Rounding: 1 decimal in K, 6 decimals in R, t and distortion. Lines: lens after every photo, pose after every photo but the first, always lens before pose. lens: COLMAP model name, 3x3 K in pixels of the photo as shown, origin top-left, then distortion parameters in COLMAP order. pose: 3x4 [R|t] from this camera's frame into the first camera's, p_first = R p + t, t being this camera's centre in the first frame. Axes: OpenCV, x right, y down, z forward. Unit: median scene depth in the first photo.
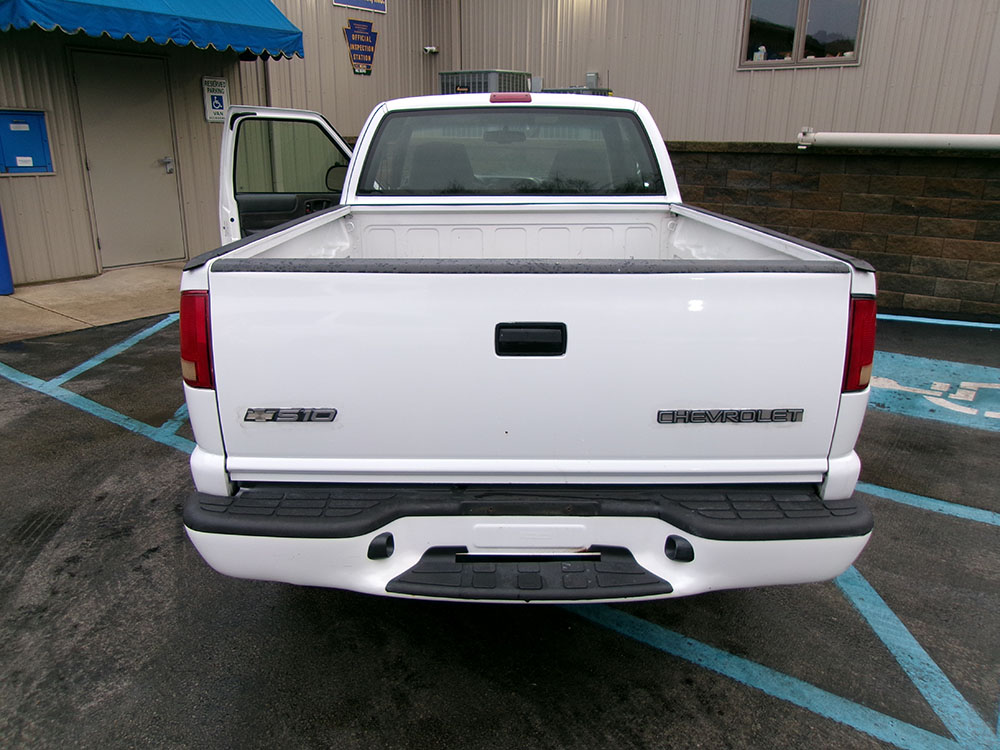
lens RADIAL K [[776.7, 0, 506.8], [0, 776.7, 374.5], [0, 0, 1]] dist [-0.032958, 0.053366]
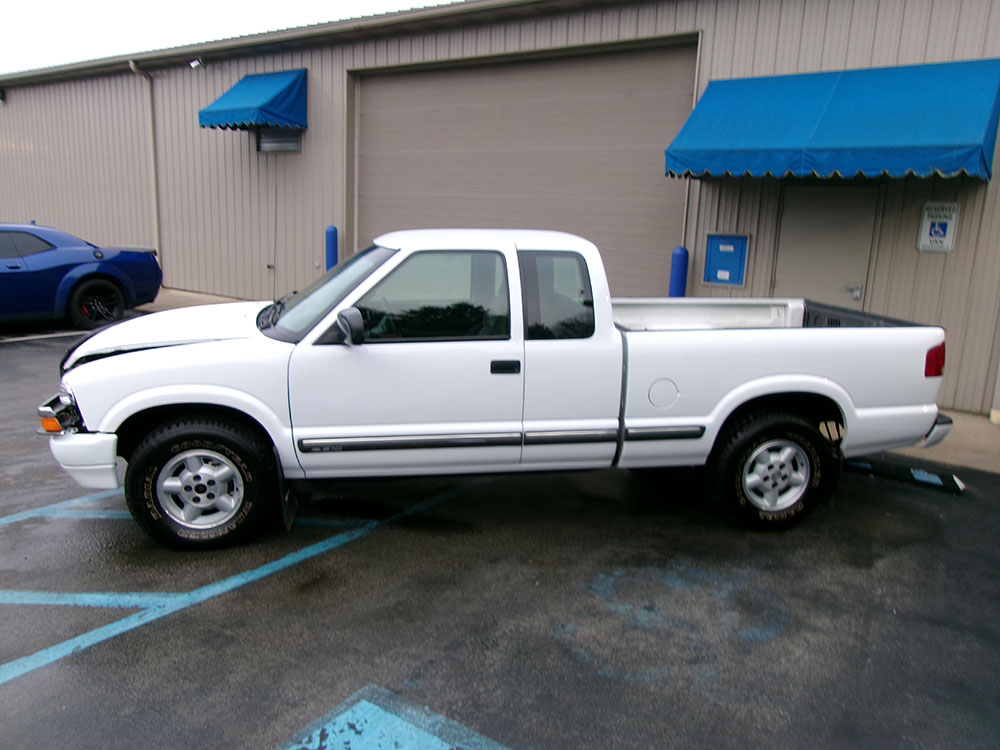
lens RADIAL K [[777.2, 0, 489.6], [0, 777.2, 387.6], [0, 0, 1]] dist [-0.039125, 0.083941]
pose [[-0.004506, 0.207079, -0.978314, 0.721804], [-0.334738, 0.921572, 0.196610, -0.267177], [0.942301, 0.328365, 0.065165, 0.735950]]
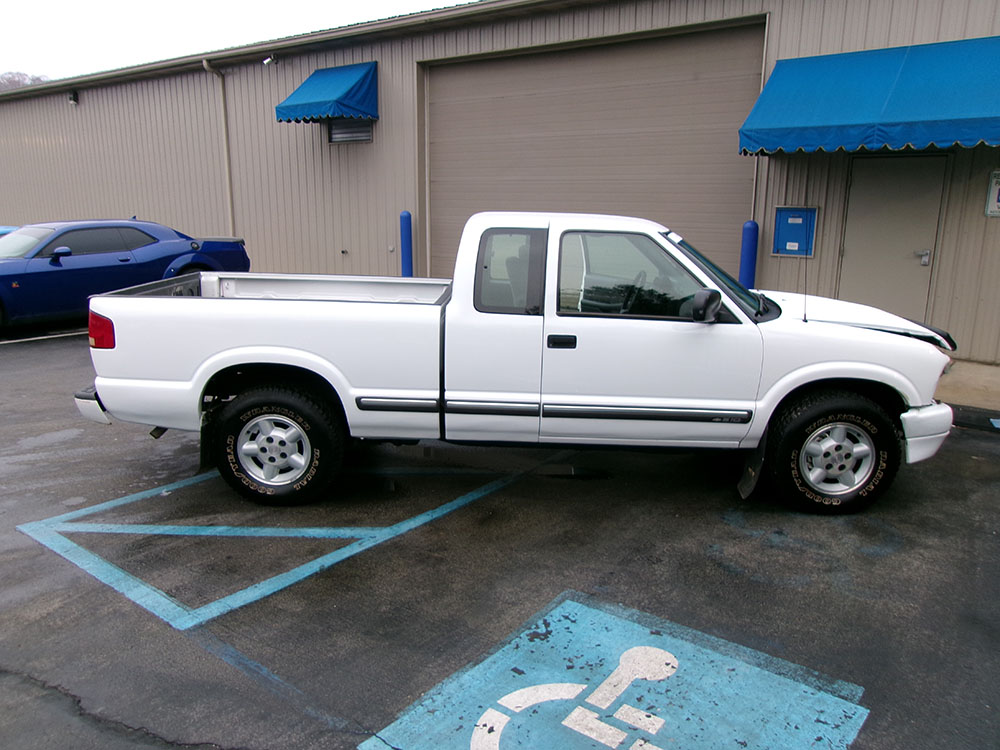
lens RADIAL K [[777.2, 0, 489.6], [0, 777.2, 387.6], [0, 0, 1]] dist [-0.039125, 0.083941]
pose [[-0.036166, 0.233008, -0.971802, 0.830765], [-0.302564, 0.924245, 0.232865, -0.239594], [0.952443, 0.302454, 0.037073, 0.632370]]
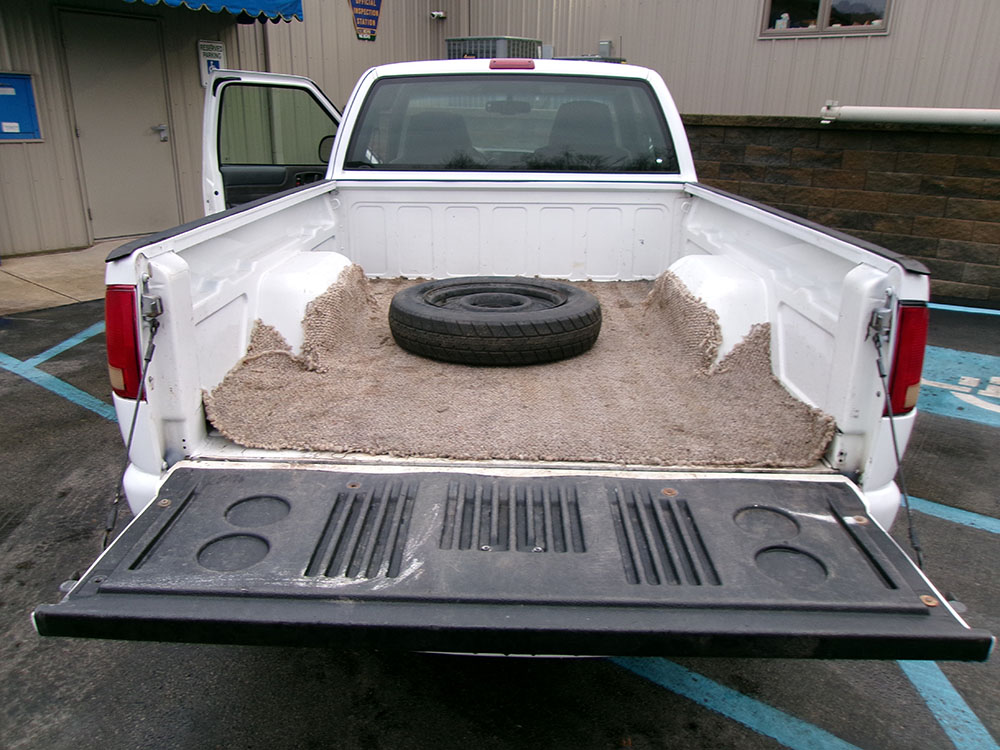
lens RADIAL K [[776.7, 0, 506.8], [0, 776.7, 374.5], [0, 0, 1]] dist [-0.032958, 0.053366]
pose [[0.999813, 0.015347, -0.011762, 0.009269], [-0.014934, 0.999295, 0.034434, -0.013159], [0.012282, -0.034252, 0.999338, 0.044279]]
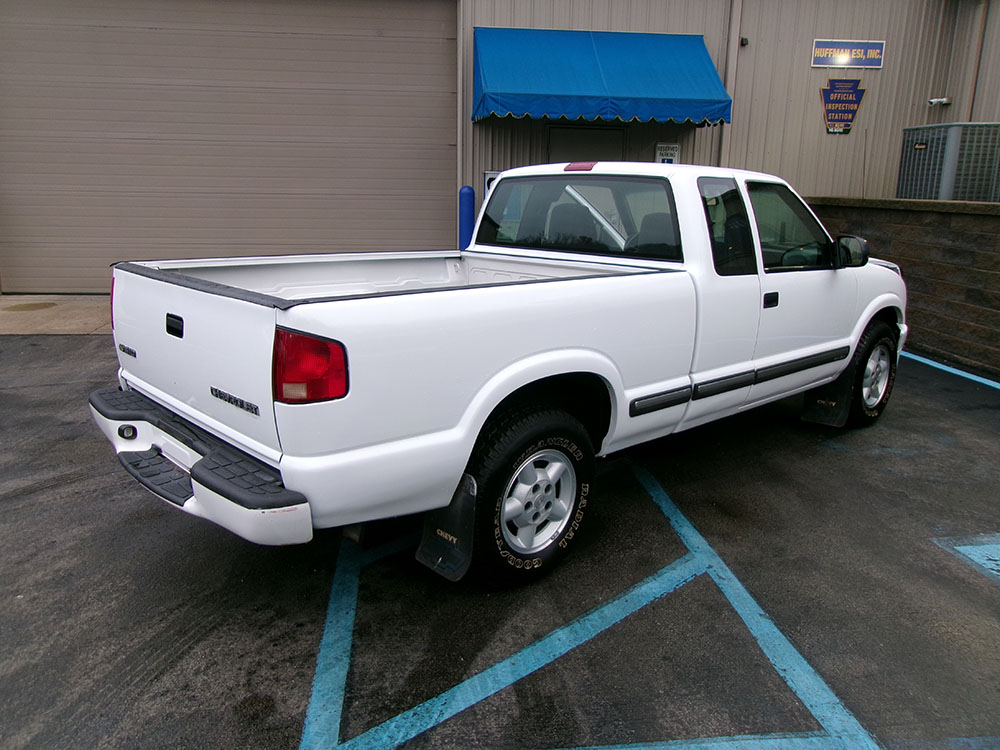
lens RADIAL K [[784.2, 0, 500.0], [0, 784.2, 375.0], [0, 0, 1]] dist [-0.024243, 0.060259]
pose [[0.675142, 0.179677, -0.715471, 0.470452], [-0.227997, 0.973222, 0.029260, -0.041327], [0.701570, 0.143371, 0.698029, 0.099279]]
